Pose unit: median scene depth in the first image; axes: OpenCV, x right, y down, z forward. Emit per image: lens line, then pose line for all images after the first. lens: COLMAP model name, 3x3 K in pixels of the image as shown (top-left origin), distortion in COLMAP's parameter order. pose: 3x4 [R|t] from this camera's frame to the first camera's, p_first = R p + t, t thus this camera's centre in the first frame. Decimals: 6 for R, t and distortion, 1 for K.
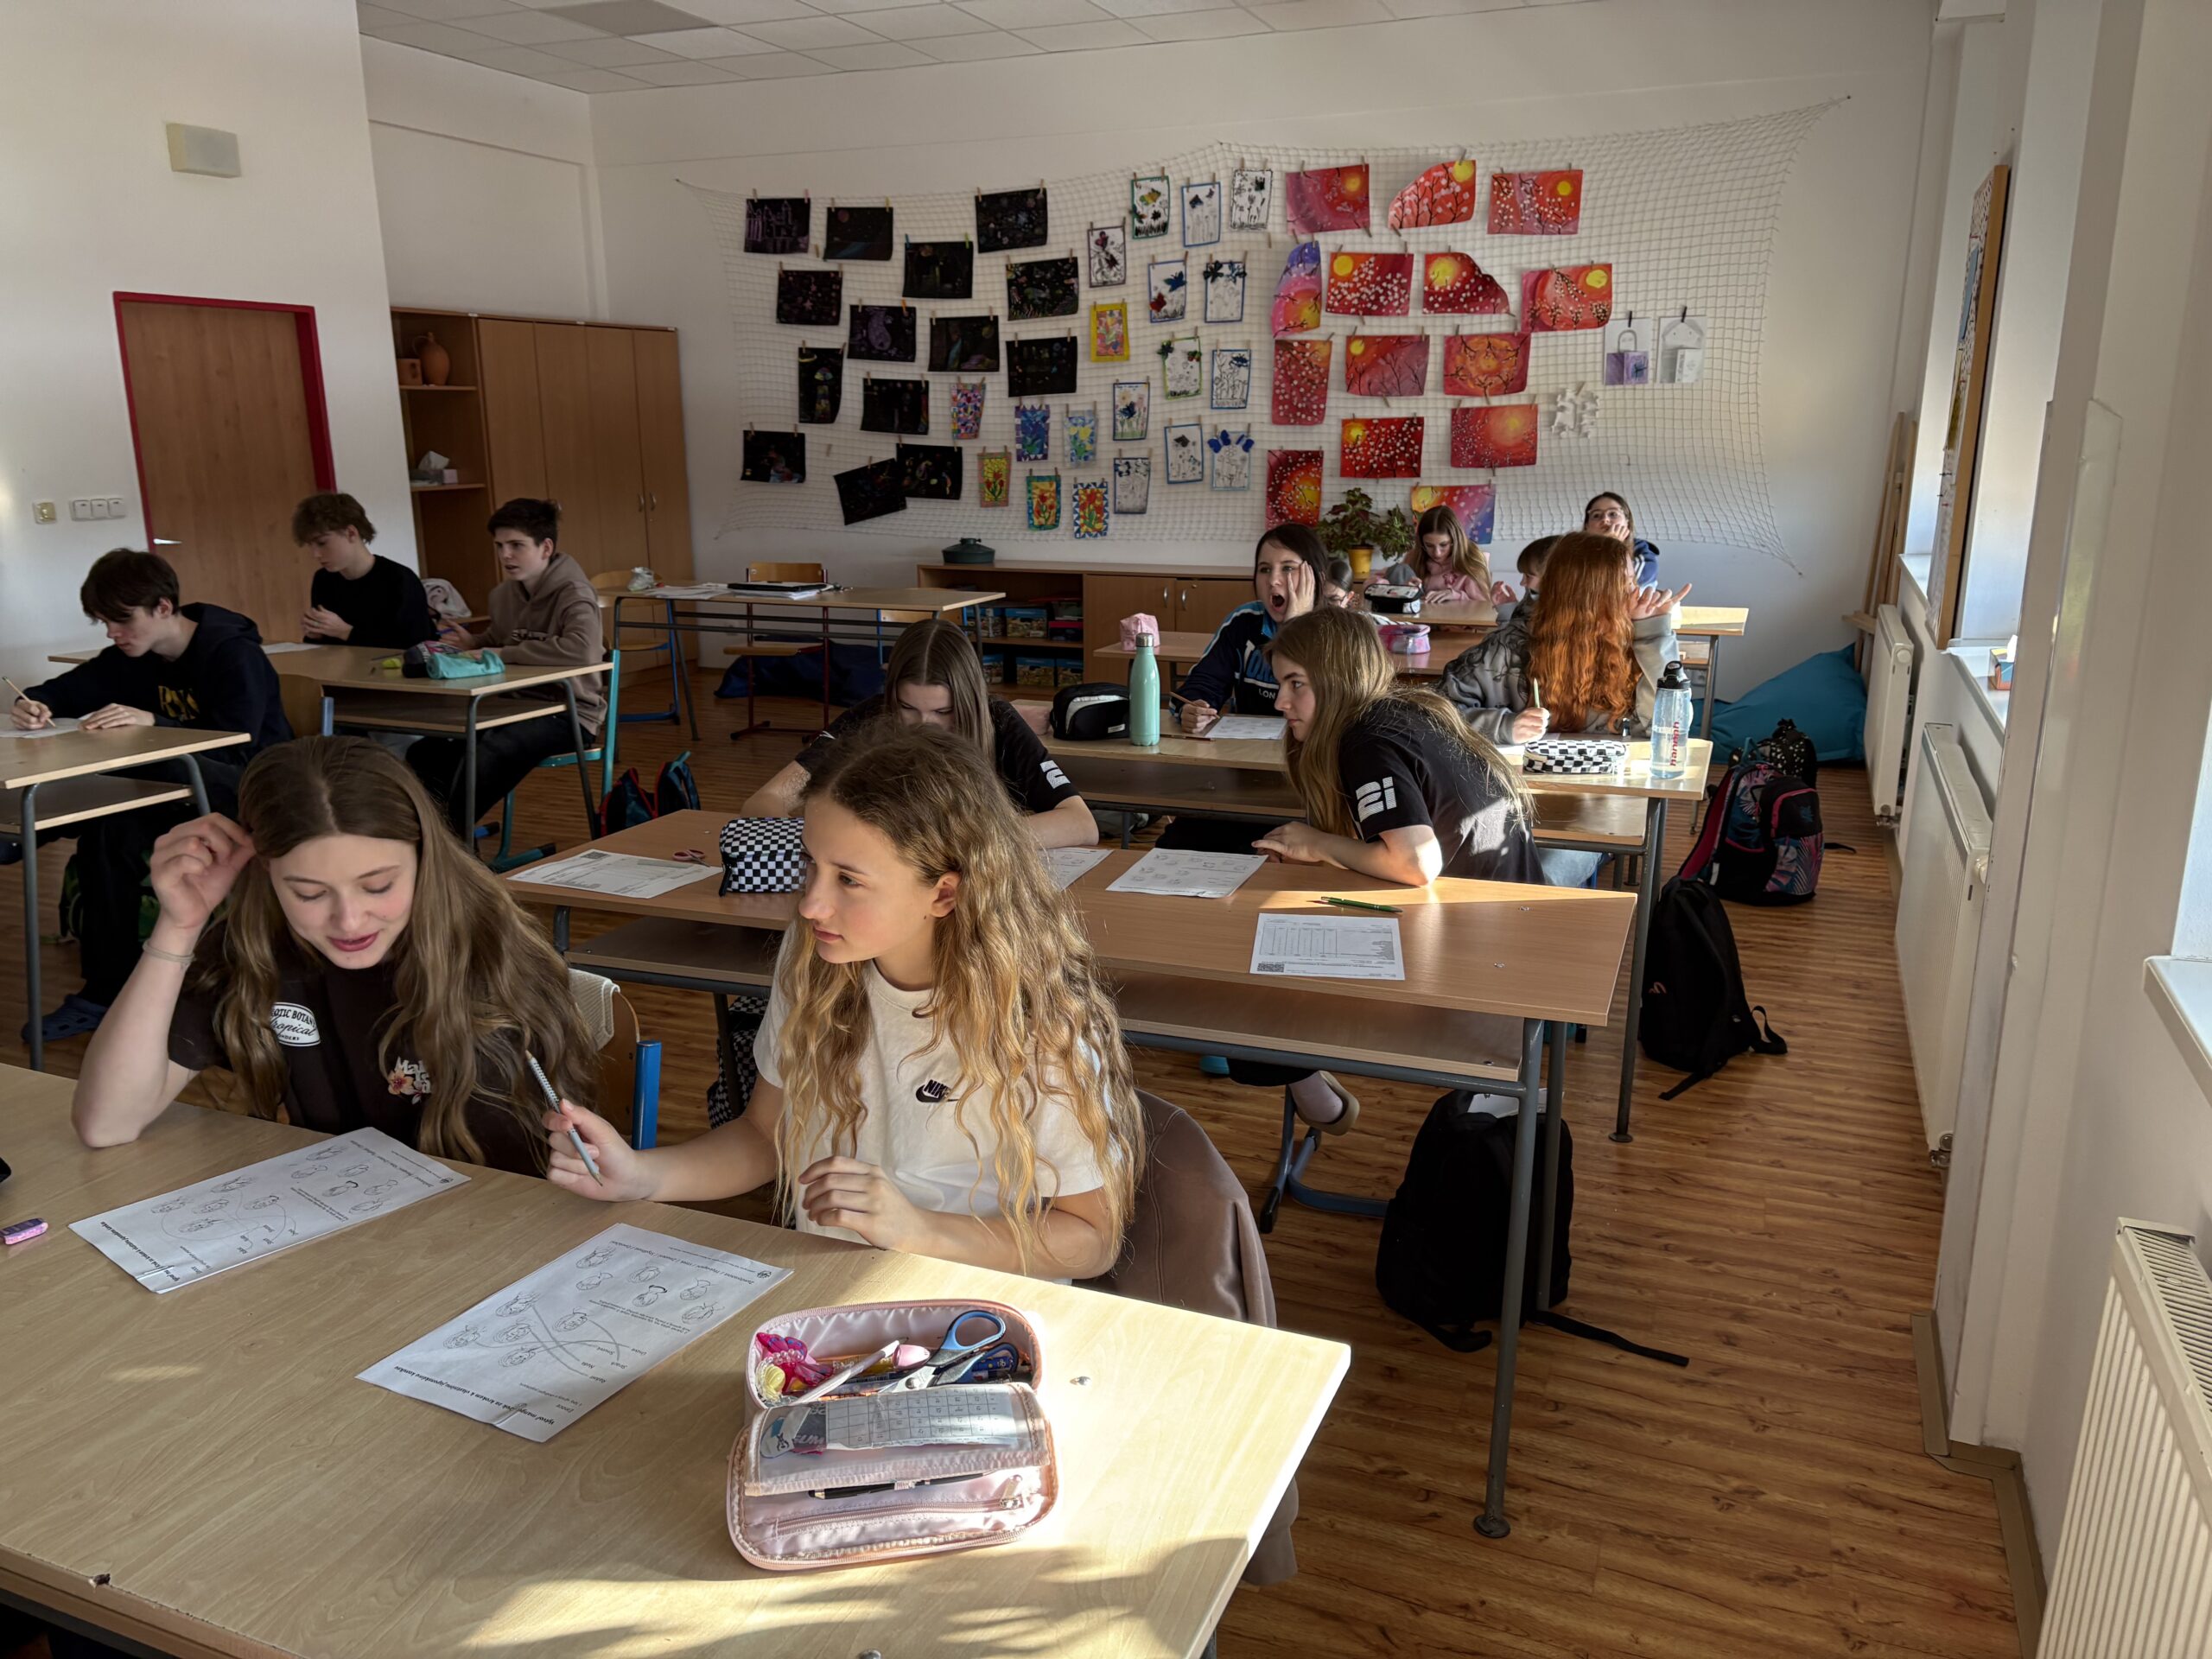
lens RADIAL K [[1657.0, 0, 1107.4], [0, 1657.0, 841.8], [0, 0, 1]] dist [0.032937, -0.006518]
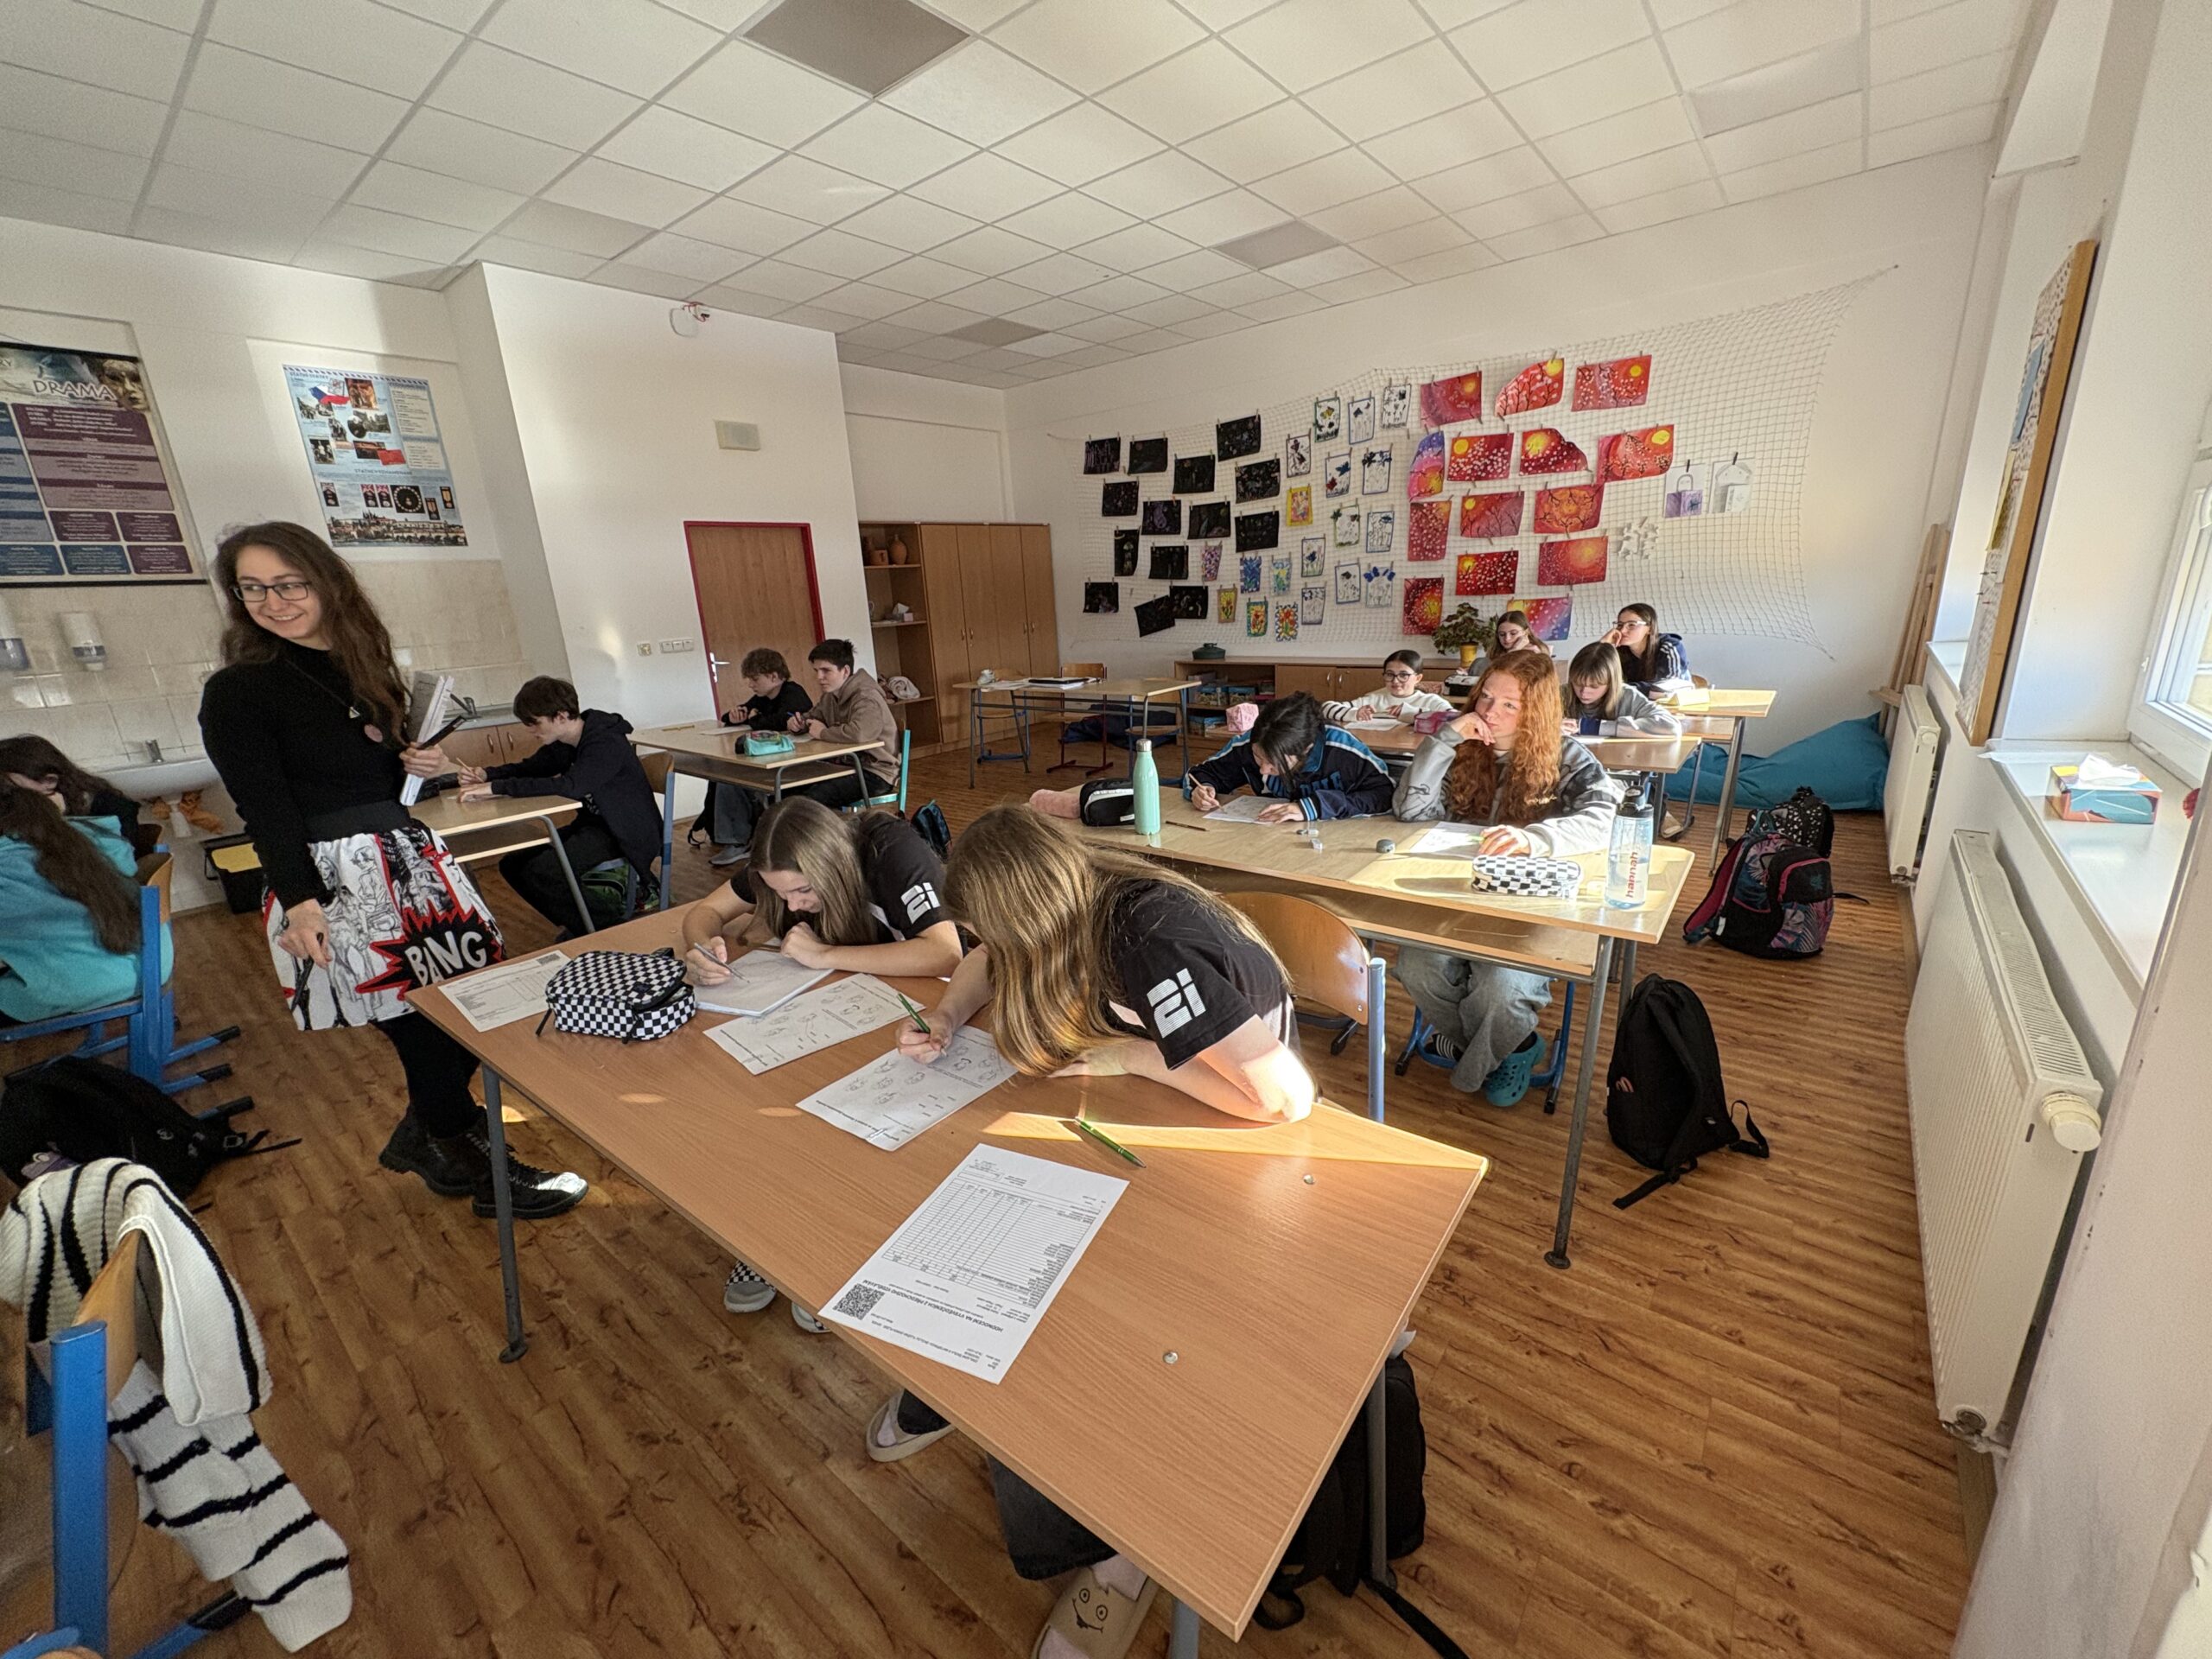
lens RADIAL K [[884.7, 0, 1099.7], [0, 884.7, 831.2], [0, 0, 1]] dist [0.007619, -0.001843]
pose [[0.955825, 0.035807, -0.291749, 0.084739], [-0.025596, 0.998921, 0.038743, -0.040692], [0.292821, -0.029564, 0.955710, 0.185163]]
